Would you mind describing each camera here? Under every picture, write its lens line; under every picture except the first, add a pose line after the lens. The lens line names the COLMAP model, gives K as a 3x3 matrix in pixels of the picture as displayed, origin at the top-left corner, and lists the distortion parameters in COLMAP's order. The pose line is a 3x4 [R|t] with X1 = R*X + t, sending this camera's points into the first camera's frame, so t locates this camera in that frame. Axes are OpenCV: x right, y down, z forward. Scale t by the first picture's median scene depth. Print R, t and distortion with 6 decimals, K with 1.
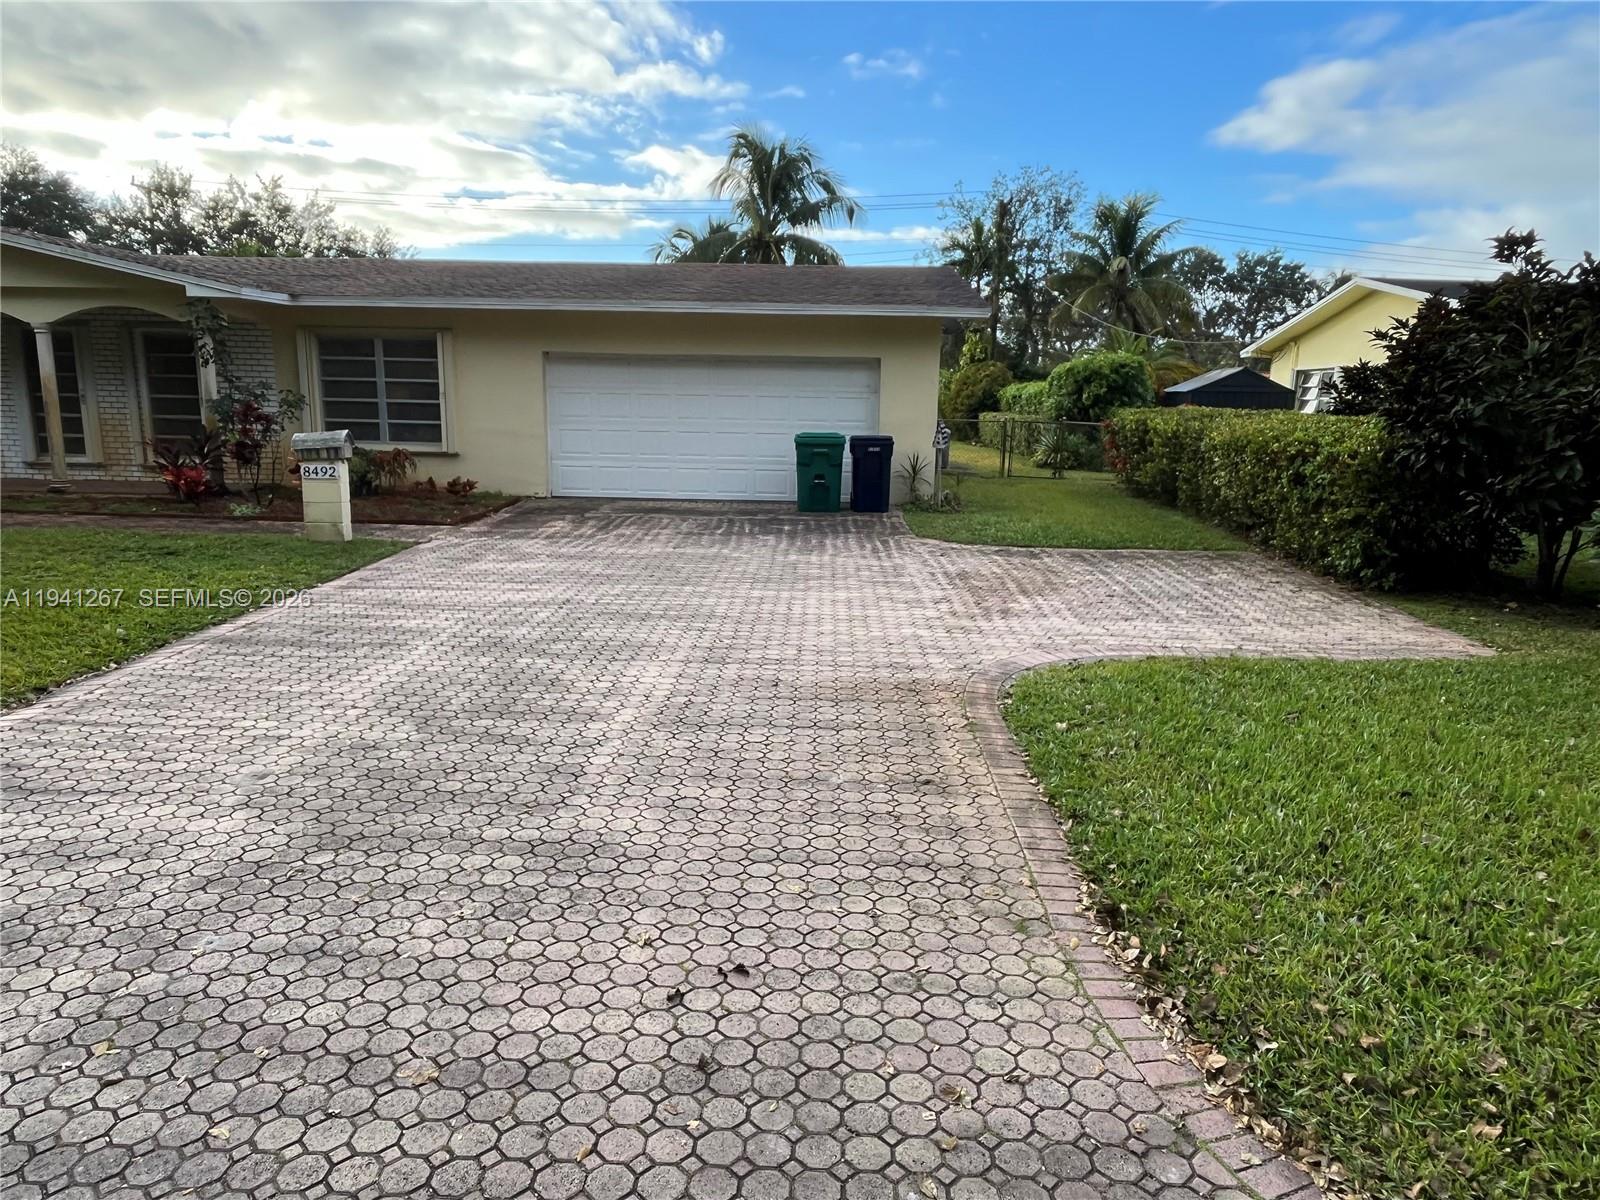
lens RADIAL K [[1031.1, 0, 800.0], [0, 1031.1, 600.0], [0, 0, 1]] dist [0.001042, -0.000963]
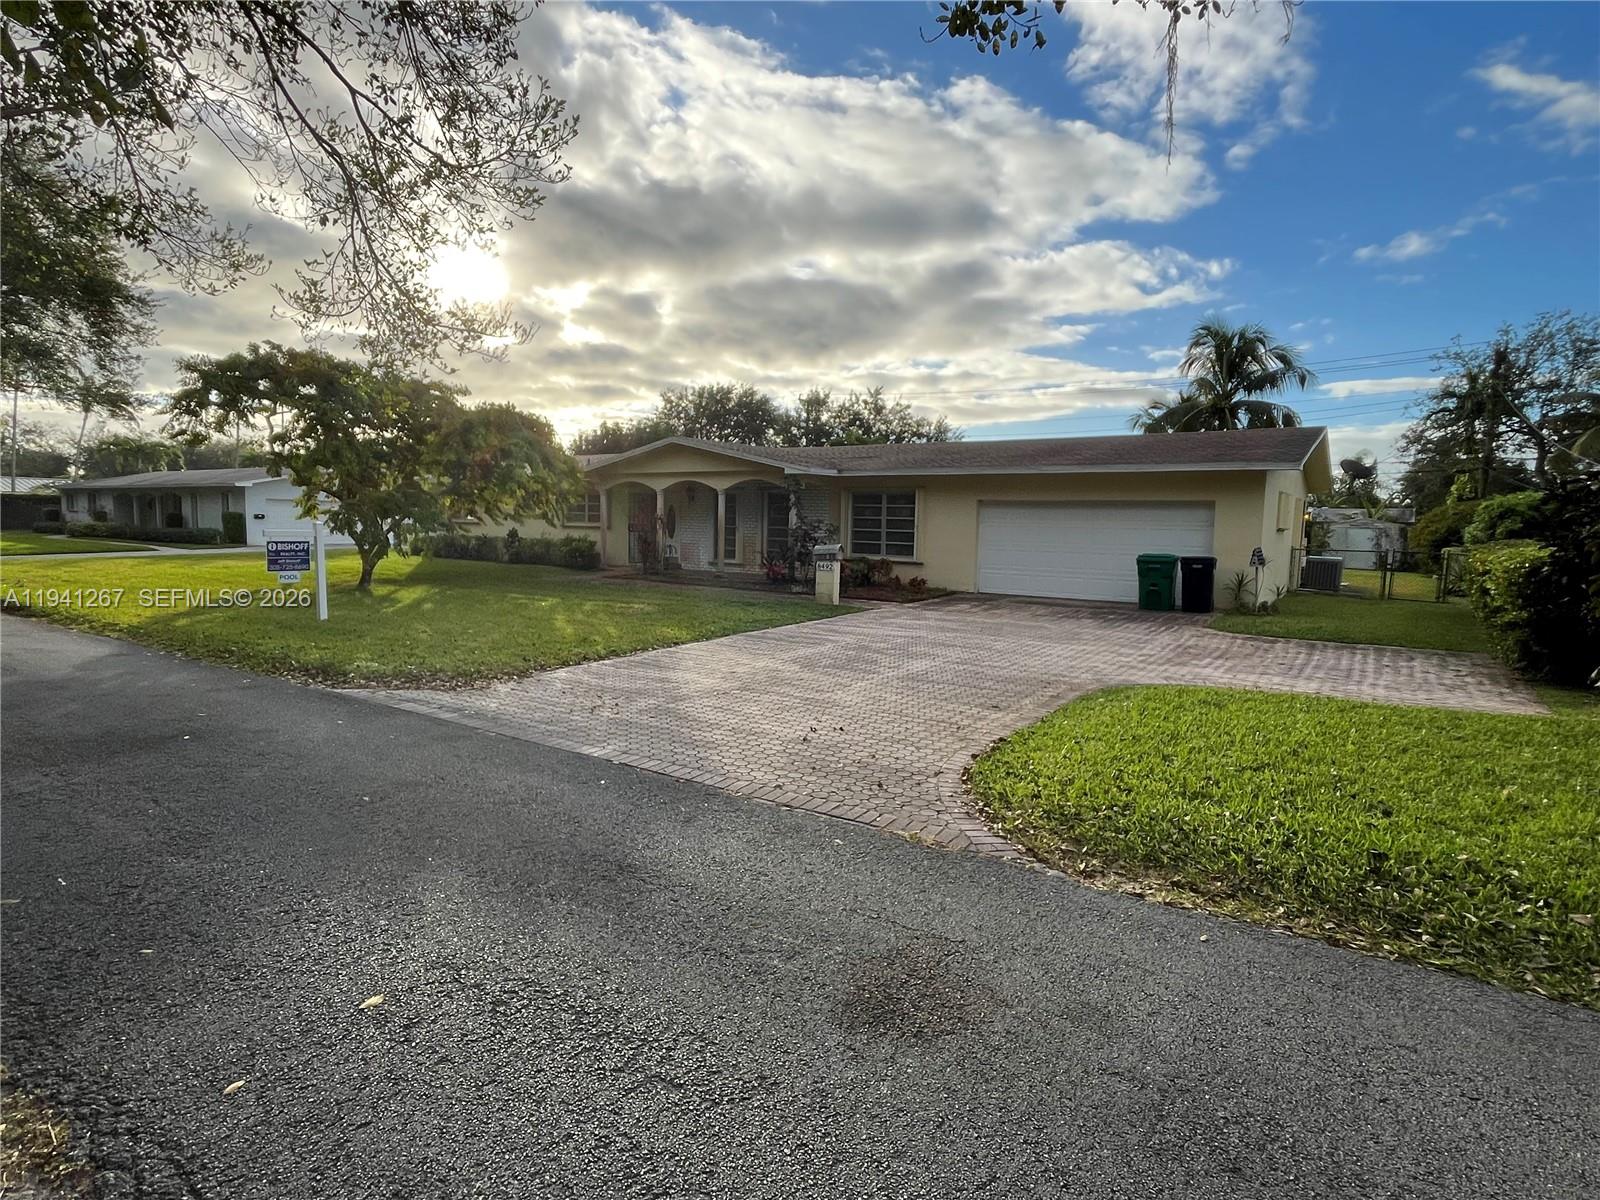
lens RADIAL K [[844.9, 0, 800.0], [0, 844.9, 600.0], [0, 0, 1]] dist [-0.000045, -0.000974]
pose [[0.845738, 0.047308, -0.531497, 0.213065], [-0.108533, 0.990492, -0.084538, 0.047491], [0.522444, 0.129182, 0.842831, -0.202032]]
